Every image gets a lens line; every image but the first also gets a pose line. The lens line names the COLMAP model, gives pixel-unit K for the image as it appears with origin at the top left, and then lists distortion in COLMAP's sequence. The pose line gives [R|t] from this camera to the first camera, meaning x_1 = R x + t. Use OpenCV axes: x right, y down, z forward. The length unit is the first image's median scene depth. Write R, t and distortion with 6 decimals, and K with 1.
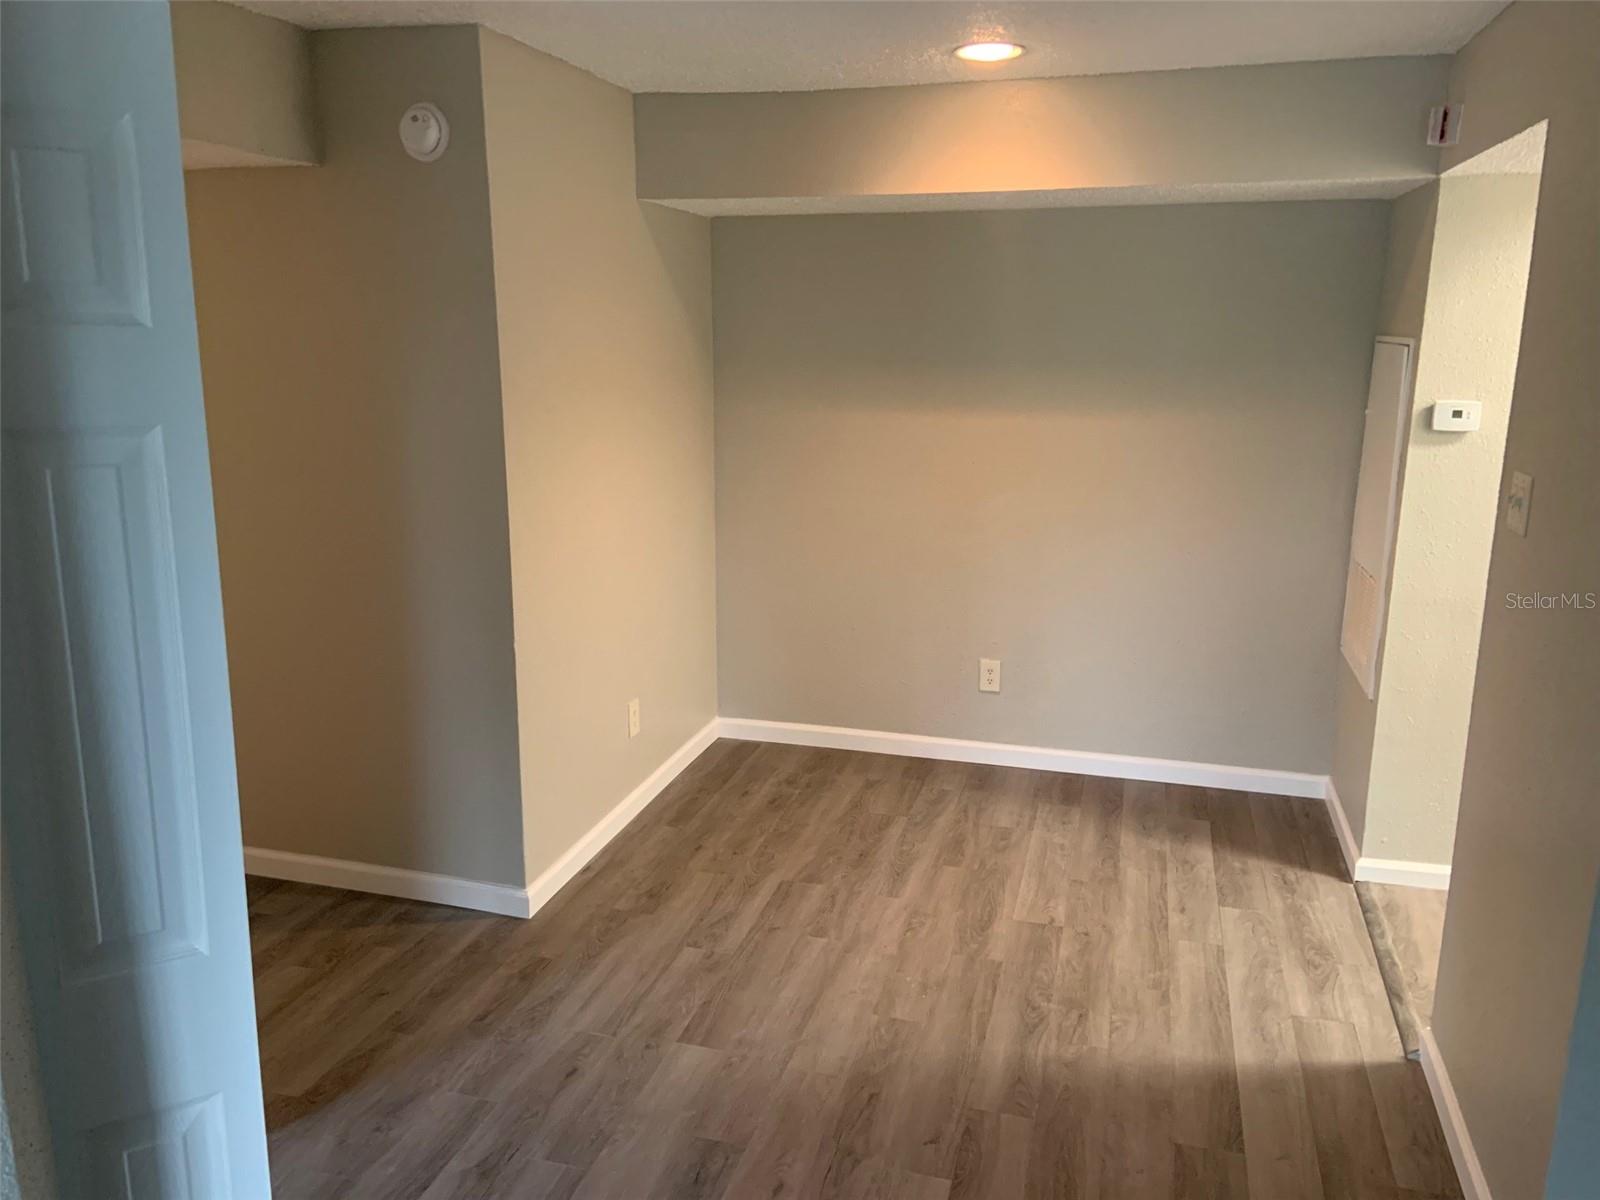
lens RADIAL K [[1226.1, 0, 795.7], [0, 1226.1, 602.5], [0, 0, 1]] dist [0.071647, -0.068509]
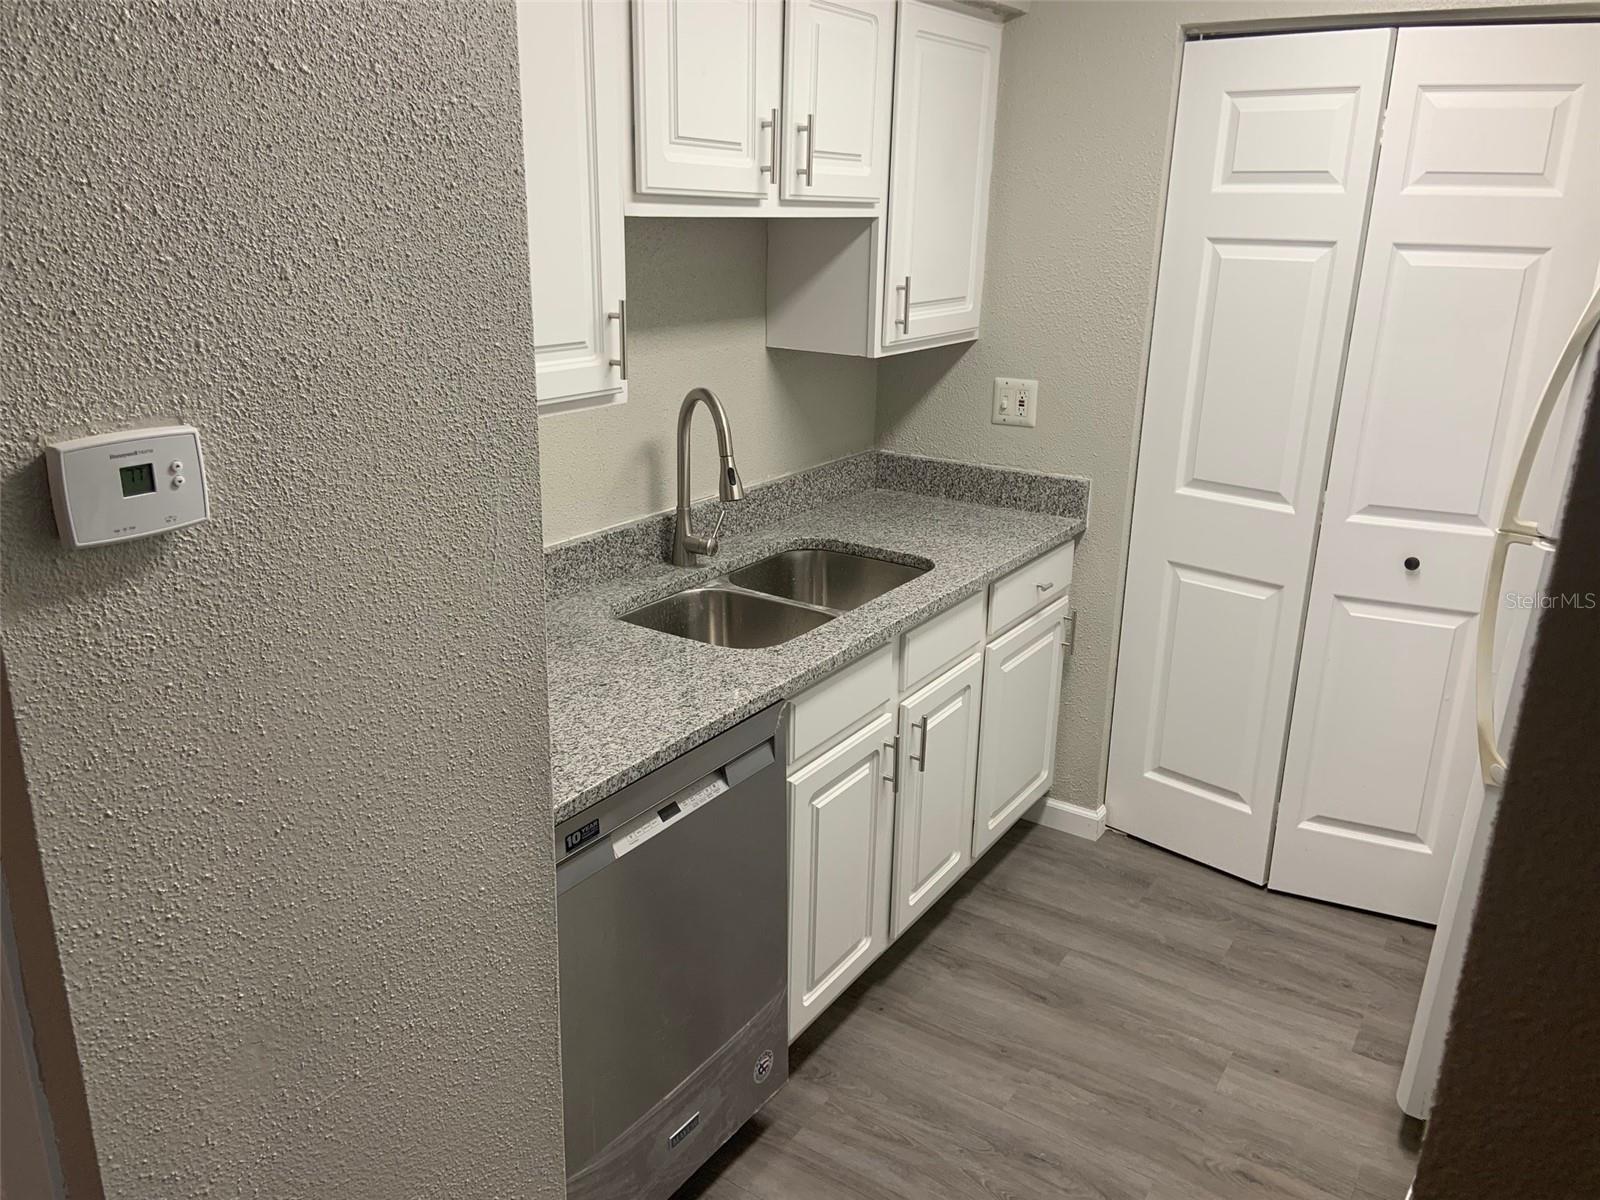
lens RADIAL K [[1226.1, 0, 806.4], [0, 1226.1, 603.1], [0, 0, 1]] dist [0.071647, -0.068509]
pose [[0.292416, -0.301514, 0.907514, 0.318778], [0.190700, 0.948319, 0.253624, -0.166232], [-0.937084, 0.098899, 0.334802, 0.773831]]
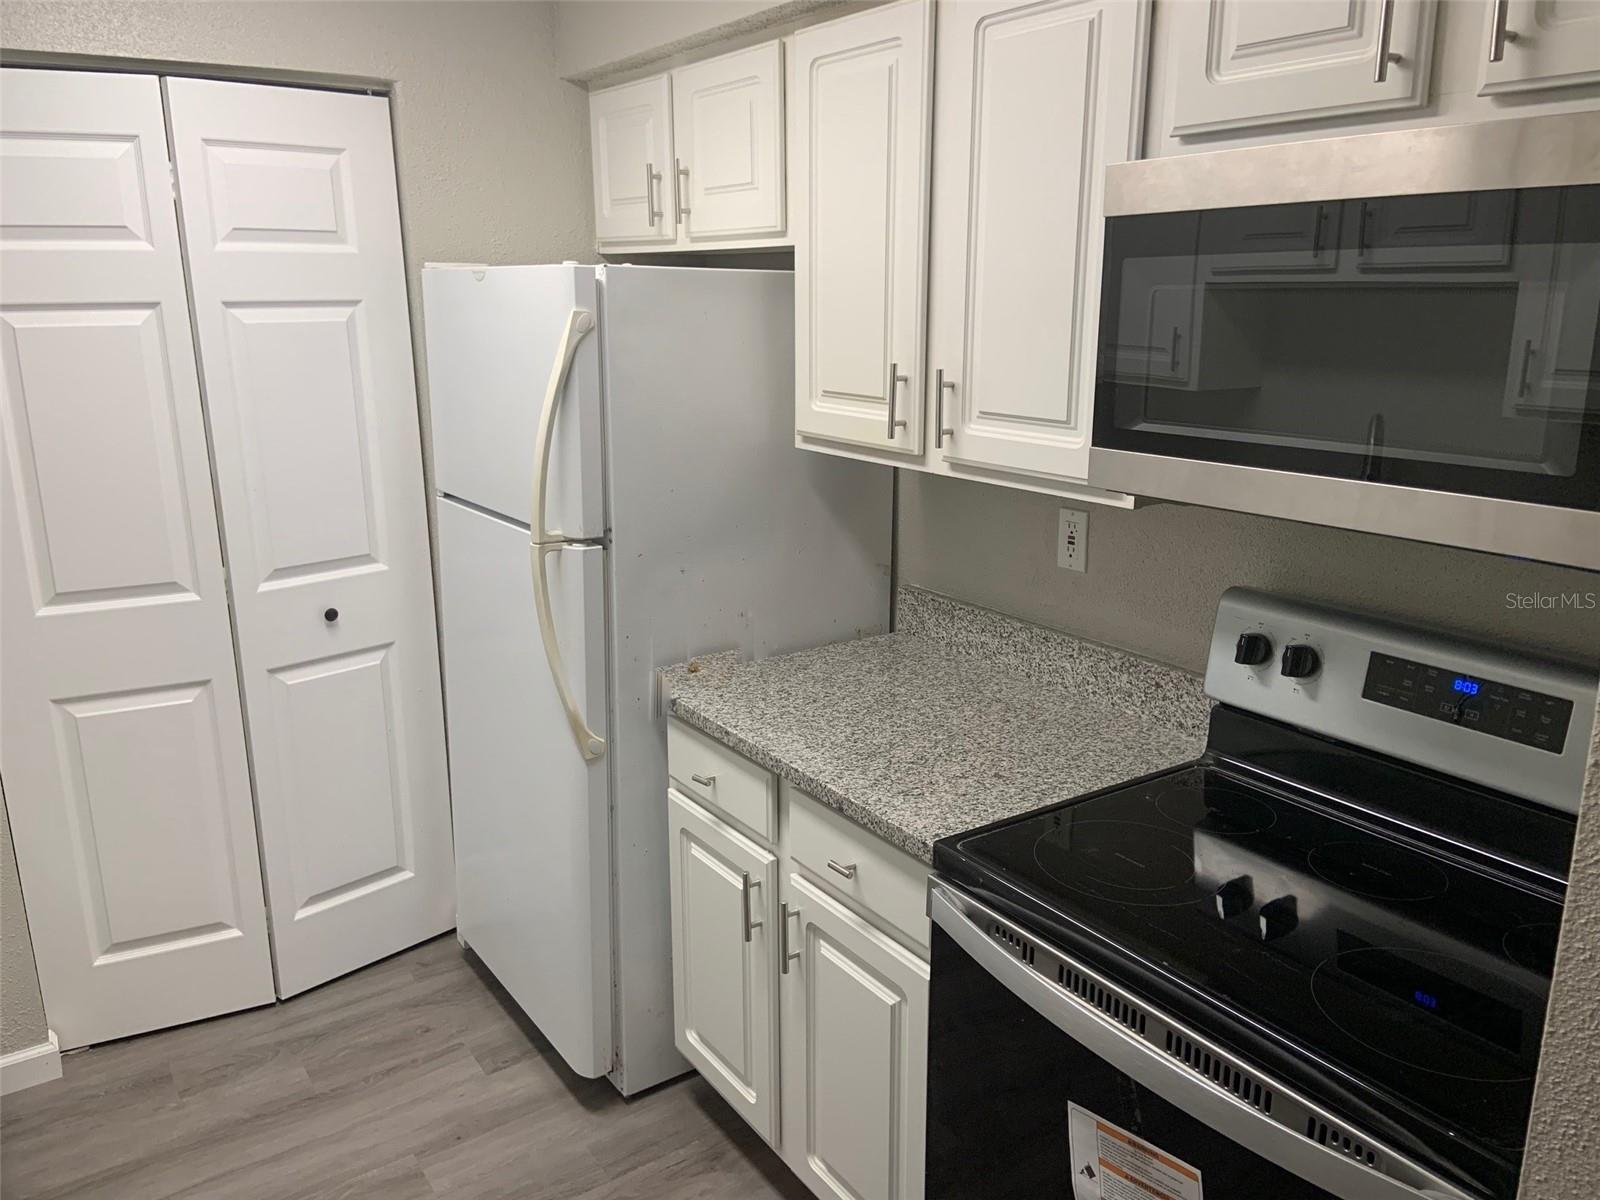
lens RADIAL K [[1226.1, 0, 808.6], [0, 1226.1, 596.2], [0, 0, 1]] dist [0.071647, -0.068509]
pose [[-0.778985, -0.159518, 0.606412, 0.454975], [0.139437, 0.898817, 0.415554, -0.216211], [-0.611342, 0.408266, -0.677923, 1.041966]]
